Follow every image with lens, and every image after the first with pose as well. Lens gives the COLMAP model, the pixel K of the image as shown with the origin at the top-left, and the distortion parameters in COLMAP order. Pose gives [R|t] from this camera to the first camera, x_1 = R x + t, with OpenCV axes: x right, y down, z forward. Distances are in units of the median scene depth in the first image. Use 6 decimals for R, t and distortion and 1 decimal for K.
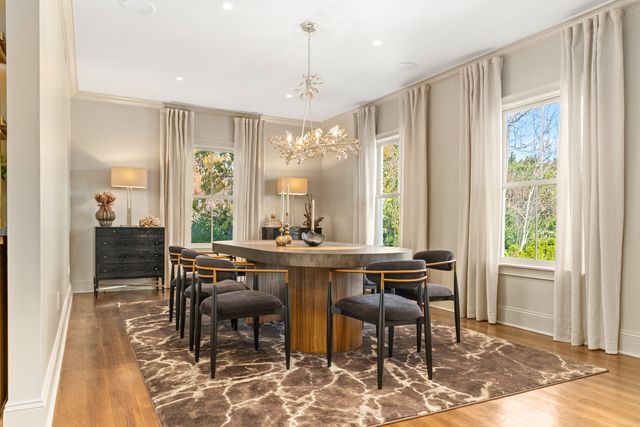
lens RADIAL K [[441.6, 0, 319.9], [0, 441.6, 219.9], [0, 0, 1]] dist [0.003176, -0.000358]
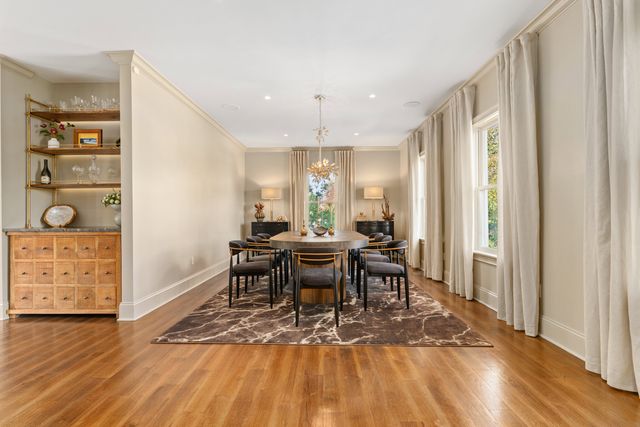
lens RADIAL K [[308.1, 0, 319.2], [0, 308.1, 208.6], [0, 0, 1]] dist [0.002854, 0.000121]
pose [[0.873744, -0.024847, -0.485752, 0.602175], [0.018084, 0.999663, -0.018607, -0.019308], [0.486050, 0.007473, 0.873899, 0.044653]]
